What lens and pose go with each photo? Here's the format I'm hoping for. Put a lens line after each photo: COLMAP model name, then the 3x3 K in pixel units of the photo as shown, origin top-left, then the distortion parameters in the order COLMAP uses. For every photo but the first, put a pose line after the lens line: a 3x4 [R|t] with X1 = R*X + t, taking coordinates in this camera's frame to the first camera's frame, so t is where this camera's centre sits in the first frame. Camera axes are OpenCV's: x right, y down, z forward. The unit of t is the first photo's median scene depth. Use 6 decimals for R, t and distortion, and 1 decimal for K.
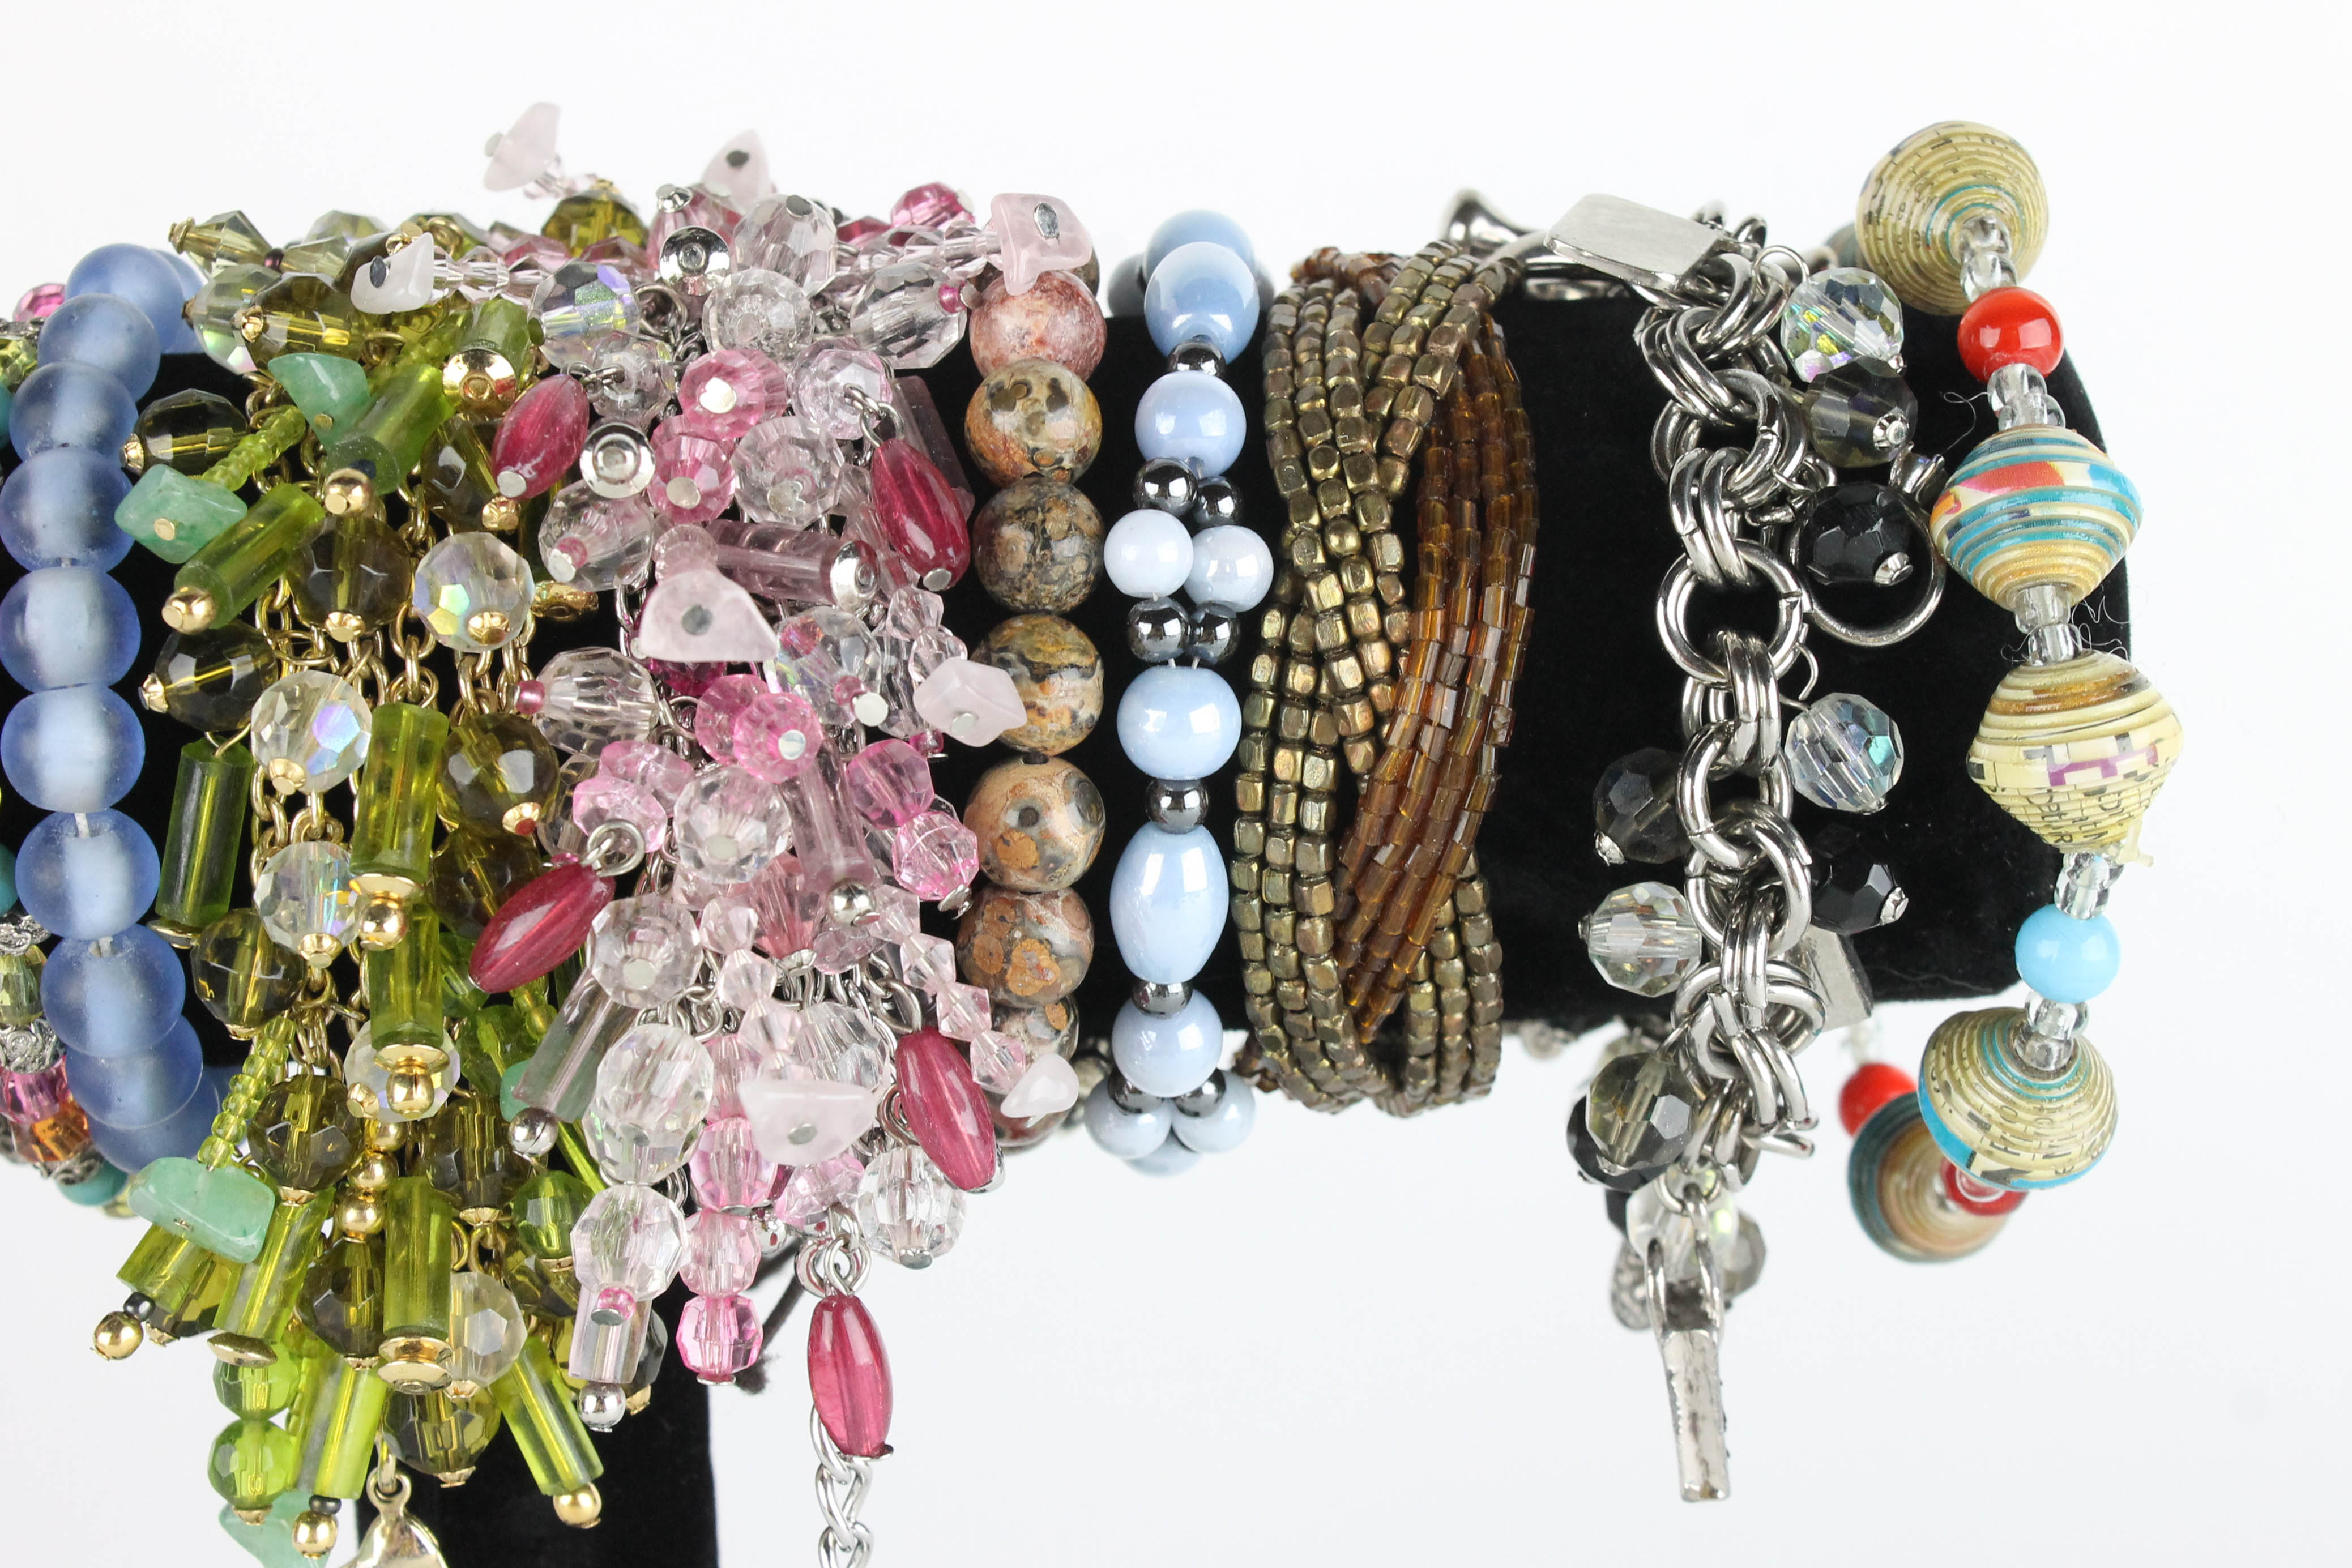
lens RADIAL K [[4810.4, 0, 1167.5], [0, 4810.4, 780.9], [0, 0, 1]] dist [0.009683, 0.000000]
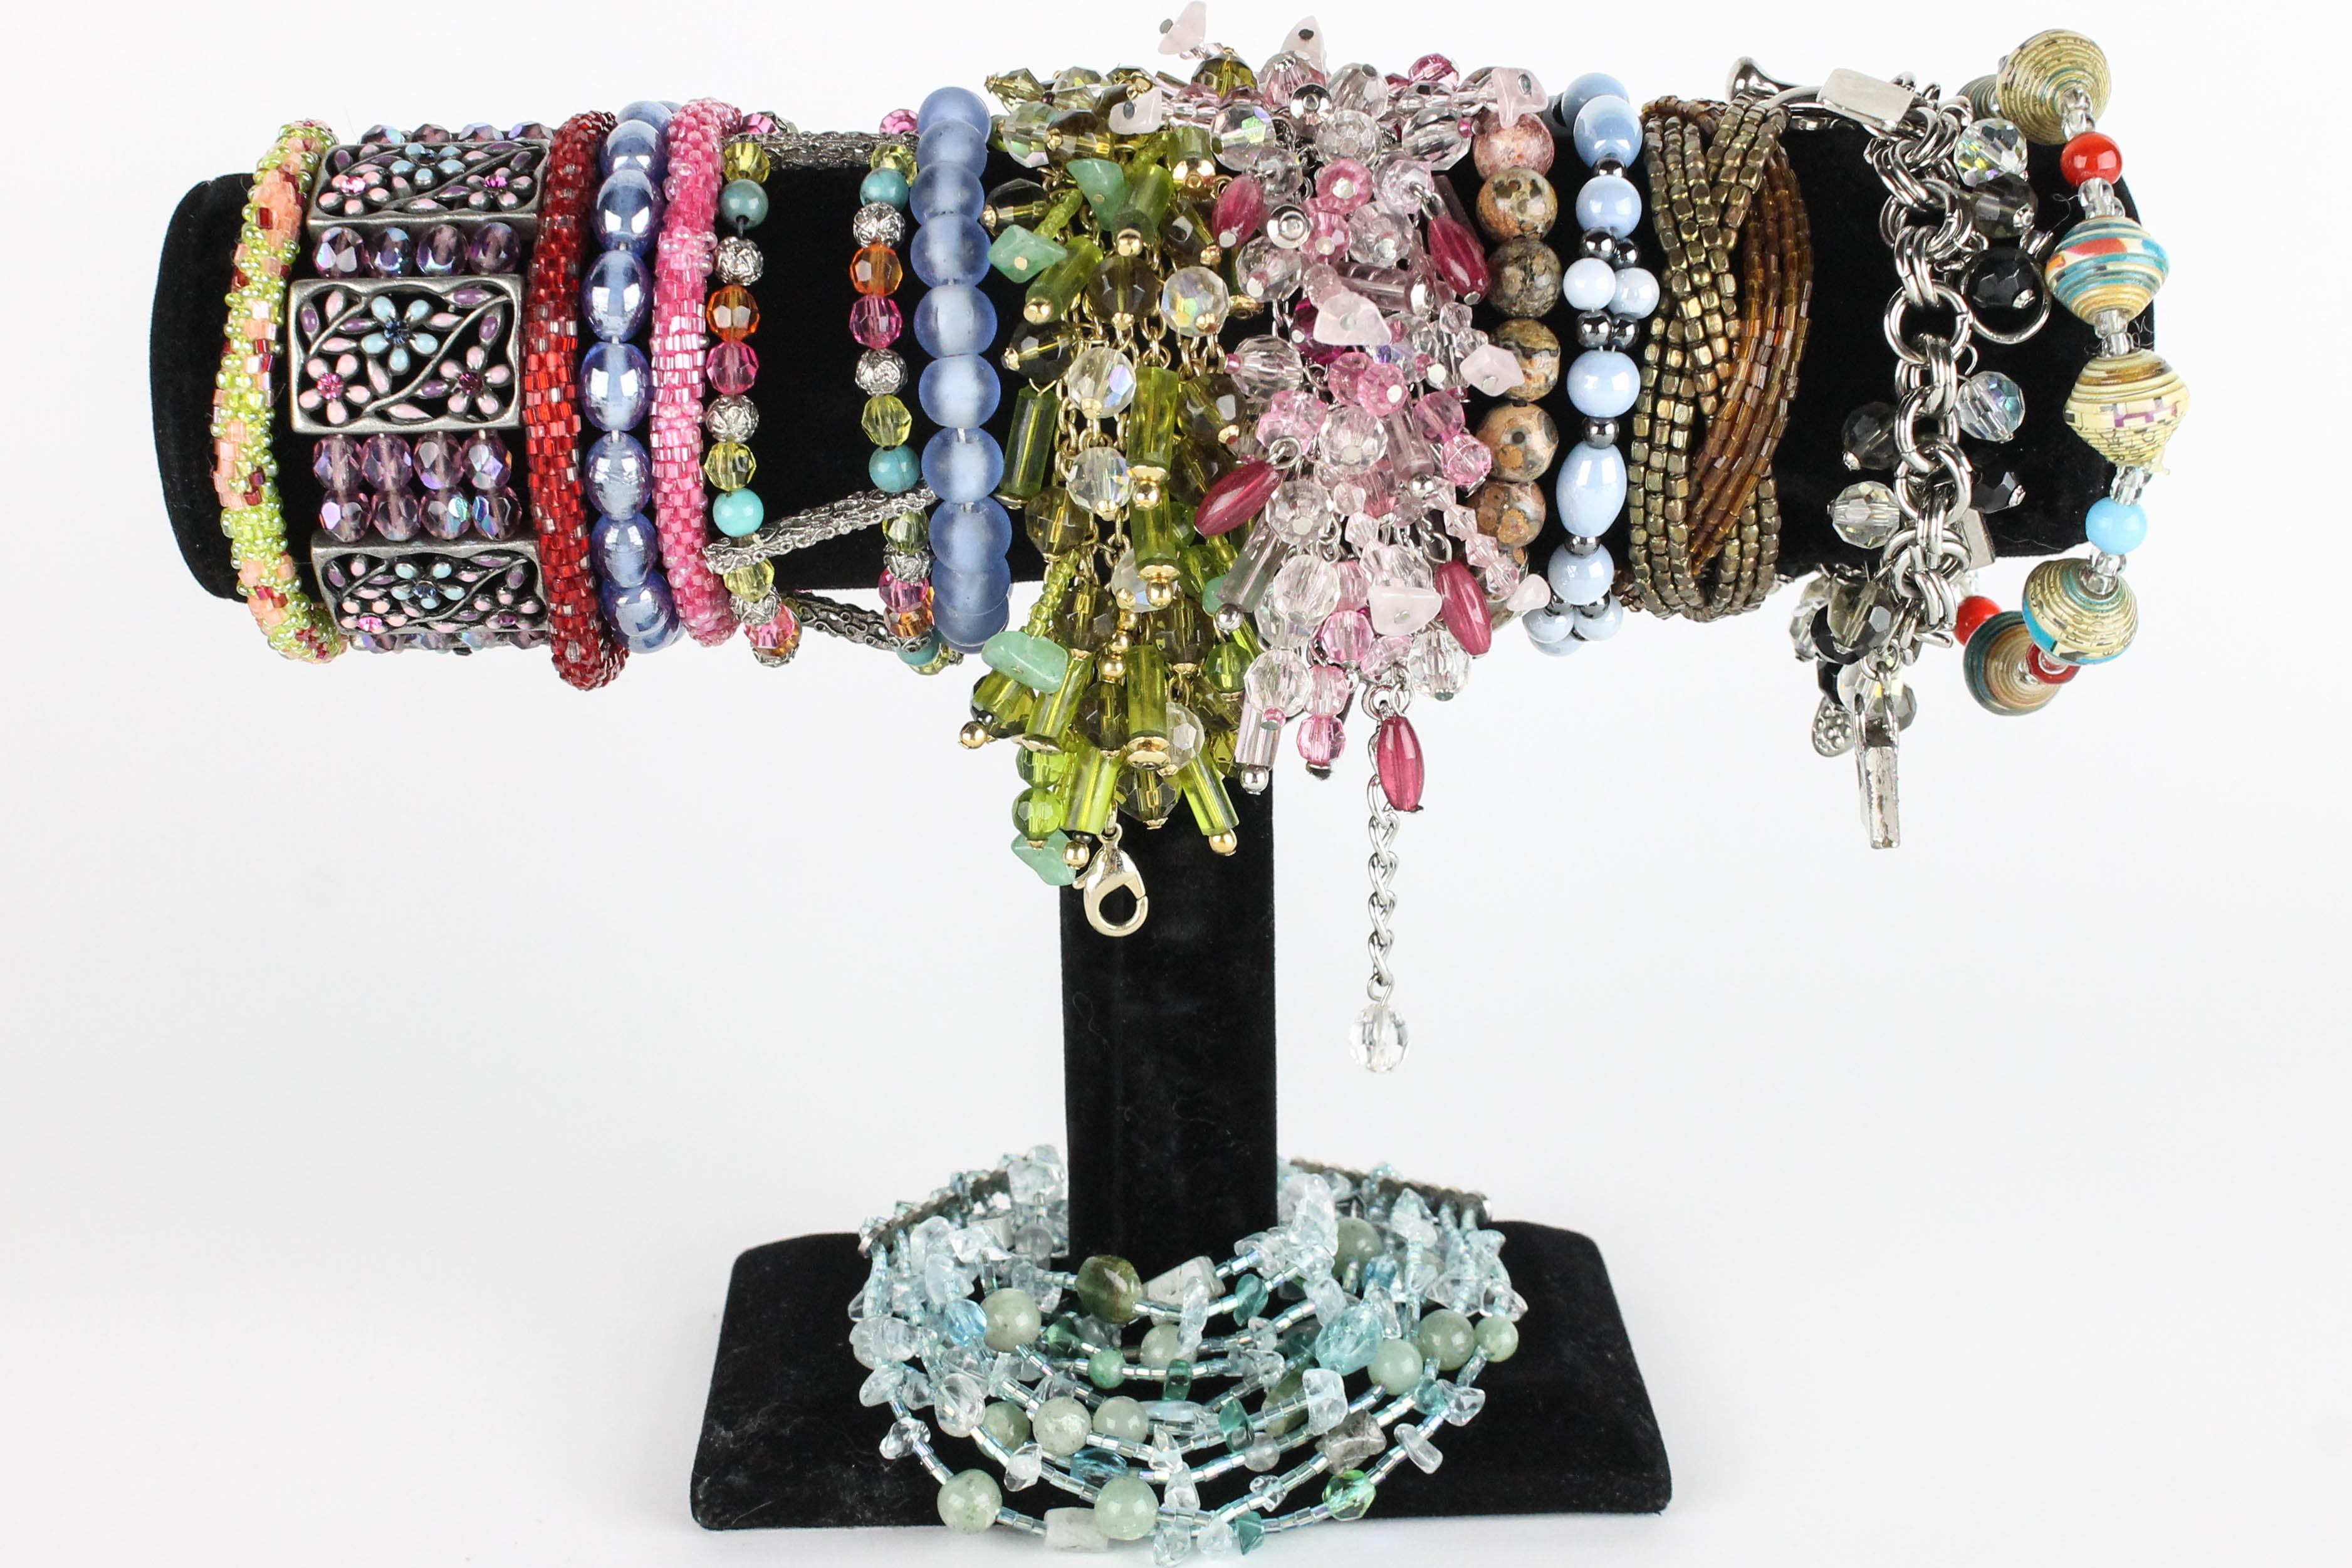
lens RADIAL K [[3877.4, 0, 1181.5], [0, 3877.4, 775.3], [0, 0, 1]] dist [-0.046315, 0.000000]
pose [[0.999915, 0.012198, -0.004546, -0.137641], [-0.011742, 0.995906, 0.089629, 0.004874], [0.005621, -0.089568, 0.995965, -0.378523]]
